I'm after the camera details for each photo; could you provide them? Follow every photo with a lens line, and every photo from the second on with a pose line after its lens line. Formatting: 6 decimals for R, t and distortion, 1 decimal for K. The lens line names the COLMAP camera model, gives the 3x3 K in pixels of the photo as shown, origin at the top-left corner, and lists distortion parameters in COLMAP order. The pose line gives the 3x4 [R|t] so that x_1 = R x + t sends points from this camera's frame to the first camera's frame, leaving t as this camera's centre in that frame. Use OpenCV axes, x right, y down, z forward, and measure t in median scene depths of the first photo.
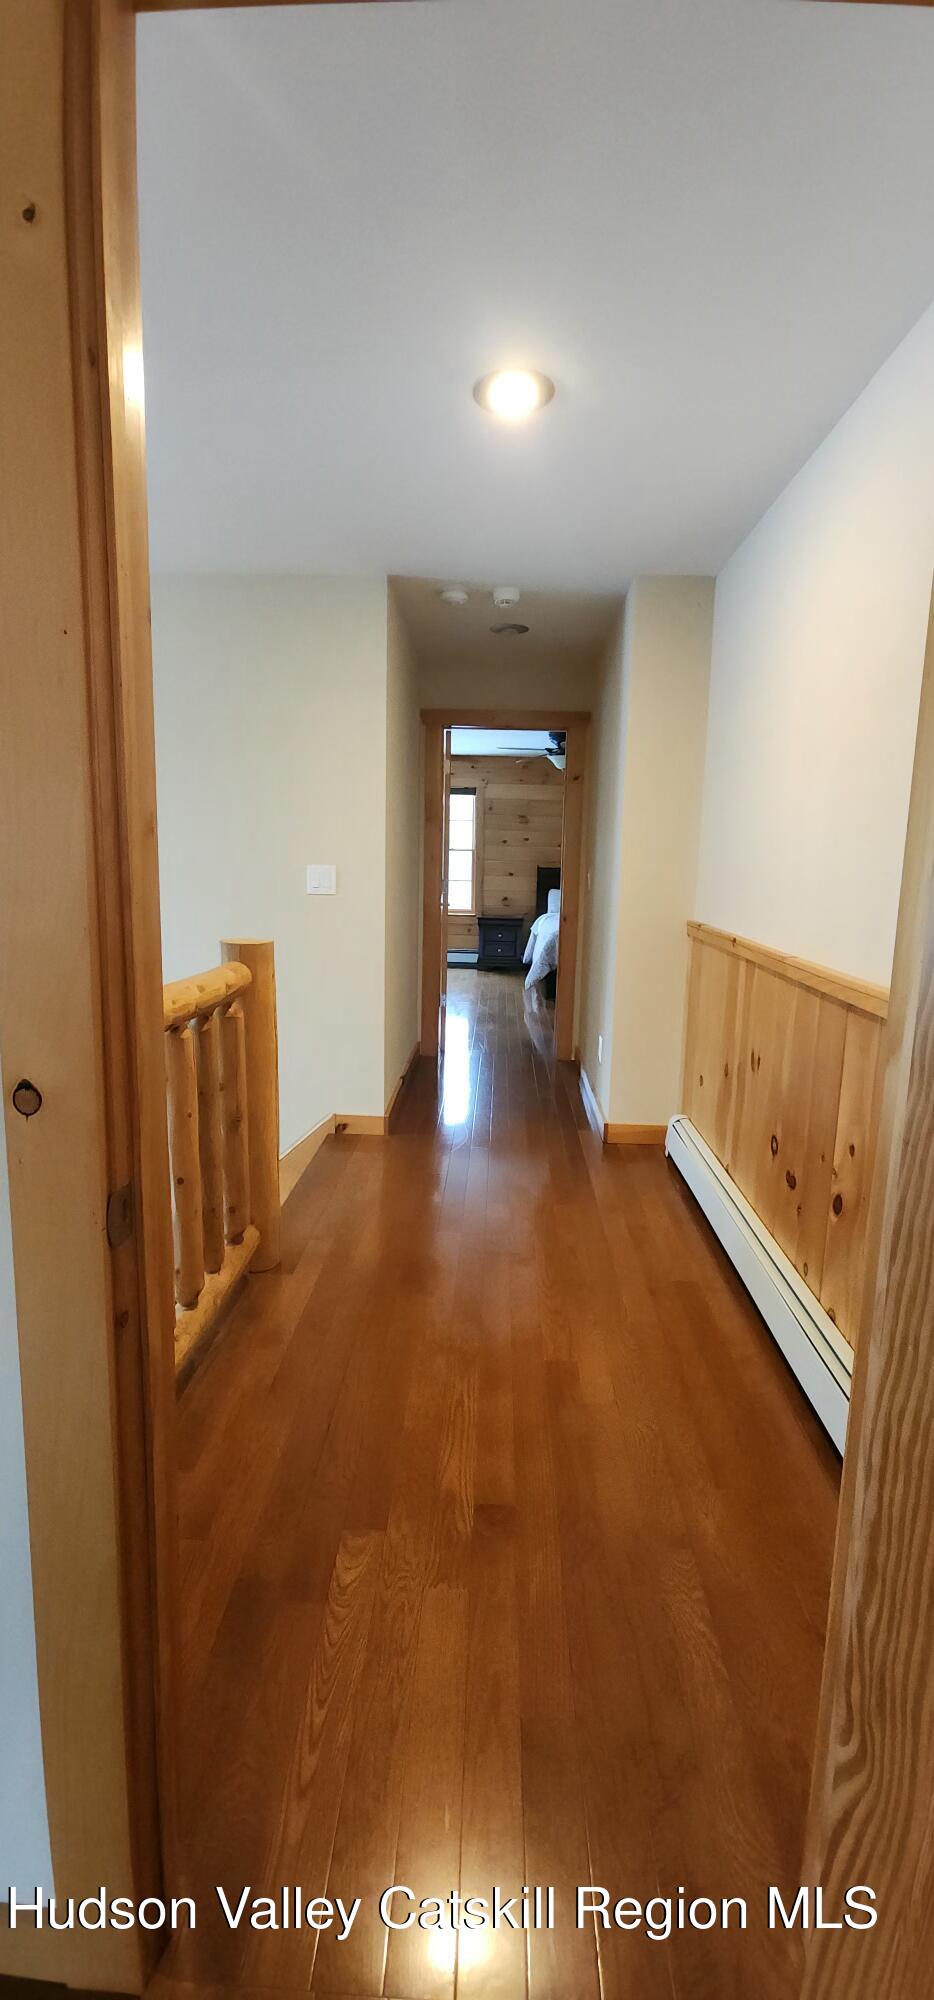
lens RADIAL K [[818.0, 0, 466.4], [0, 818.0, 969.6], [0, 0, 1]] dist [0.002529, -0.000514]
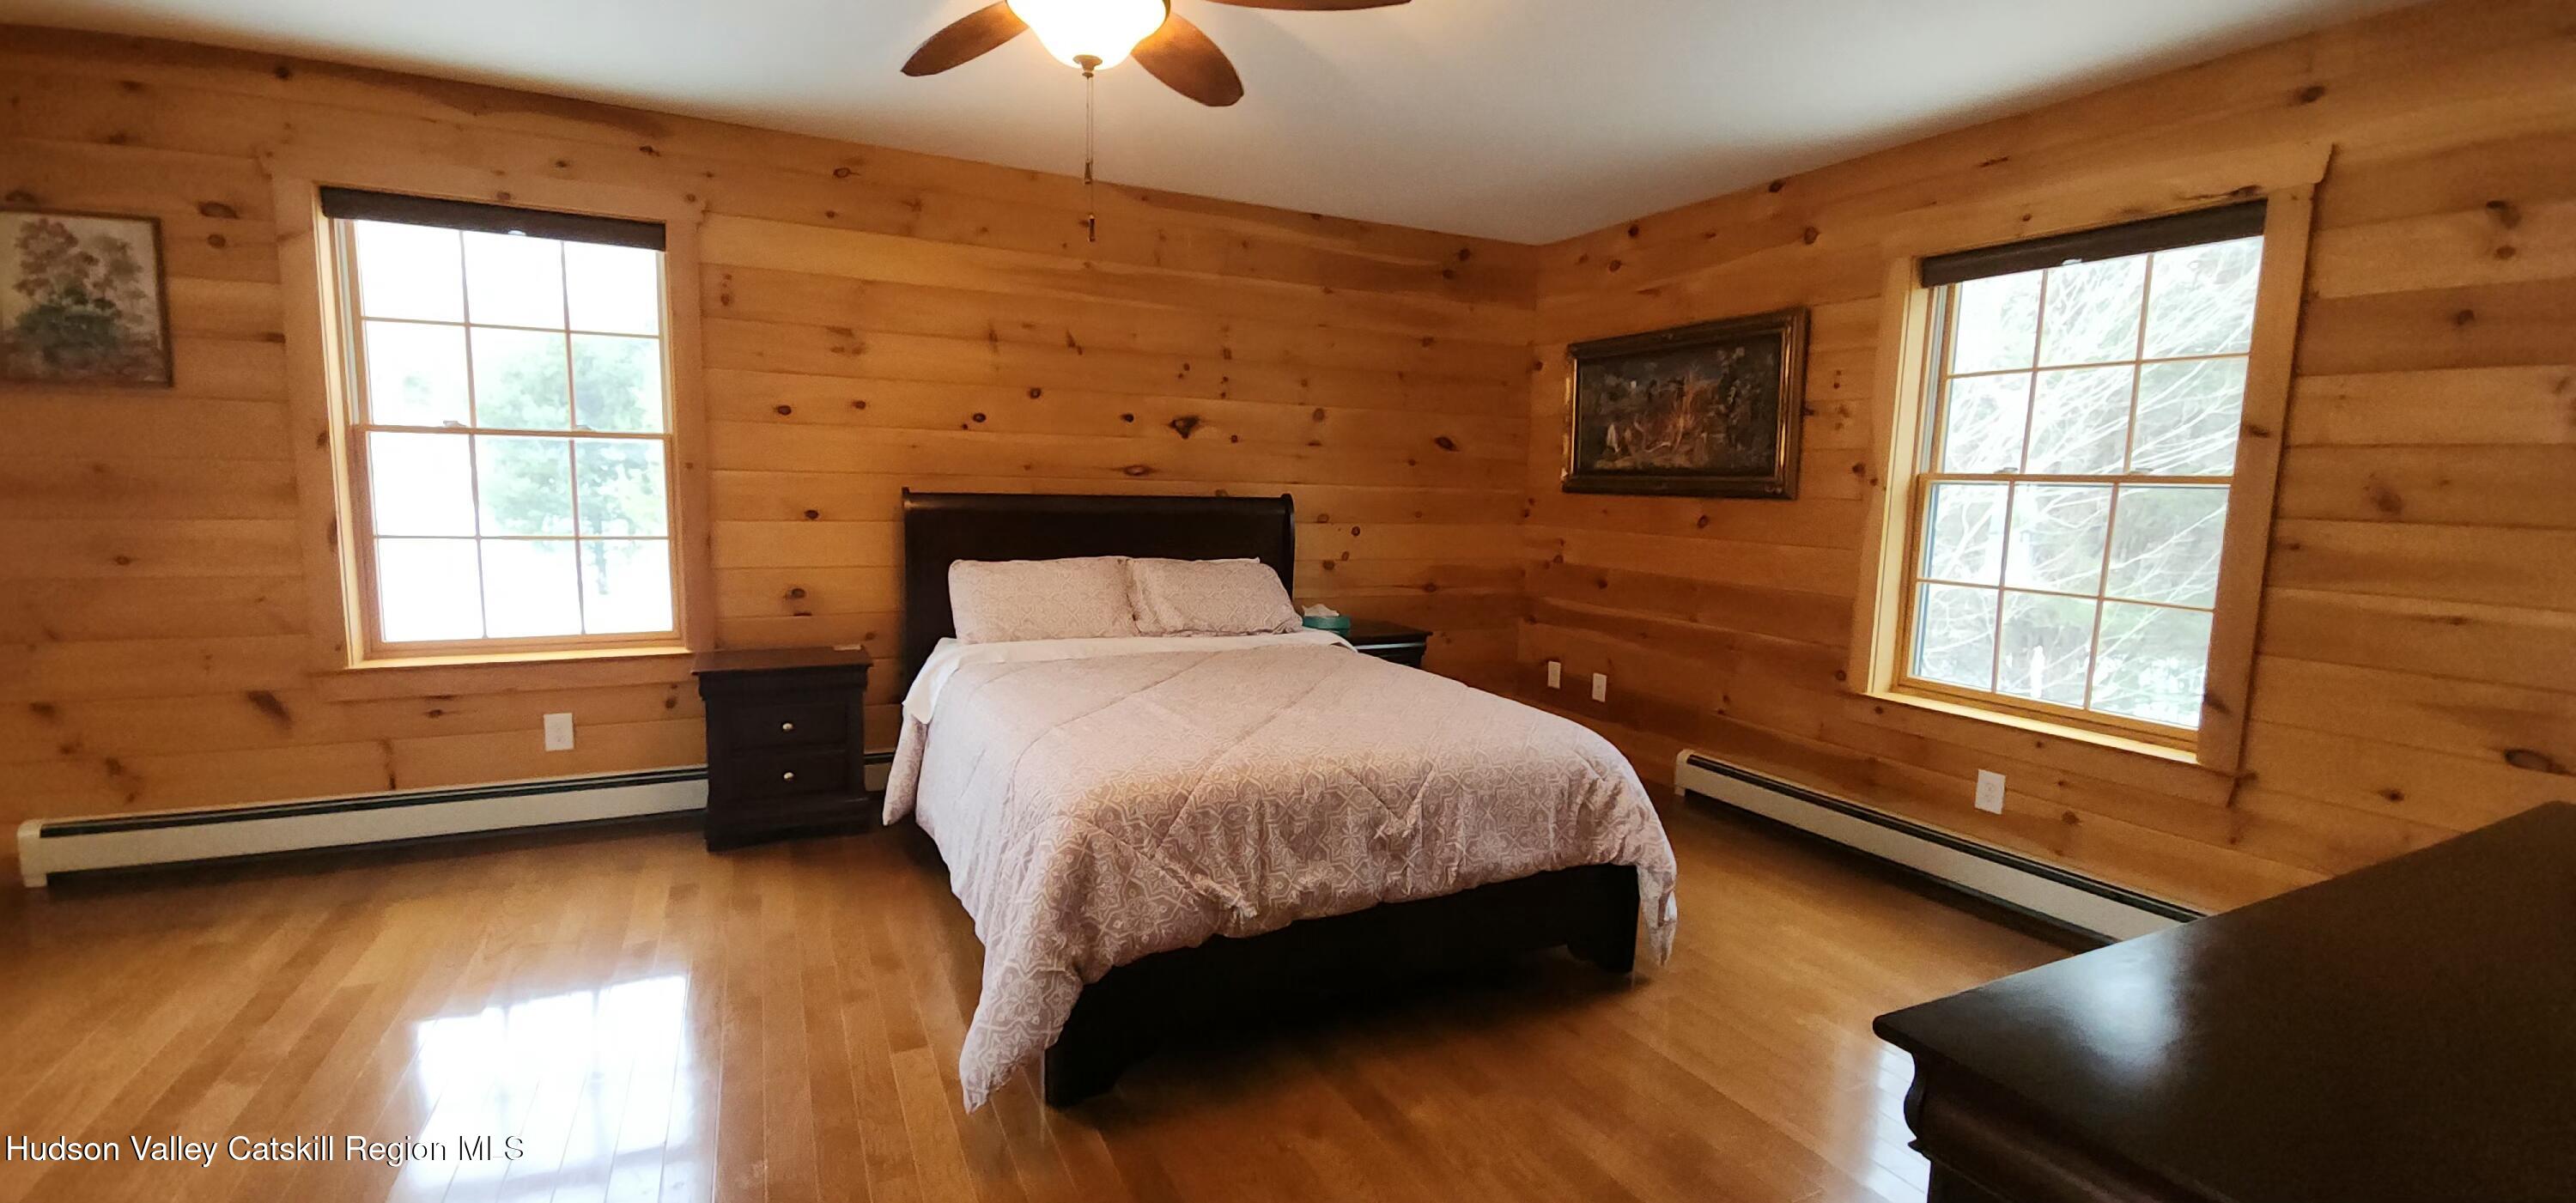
lens RADIAL K [[1053.6, 0, 1278.6], [0, 1053.6, 606.9], [0, 0, 1]] dist [0.002529, -0.000514]
pose [[0.882177, -0.056353, 0.467534, 0.022102], [0.066922, 0.997740, -0.006014, -0.067716], [-0.466138, 0.036594, 0.883955, 0.568012]]
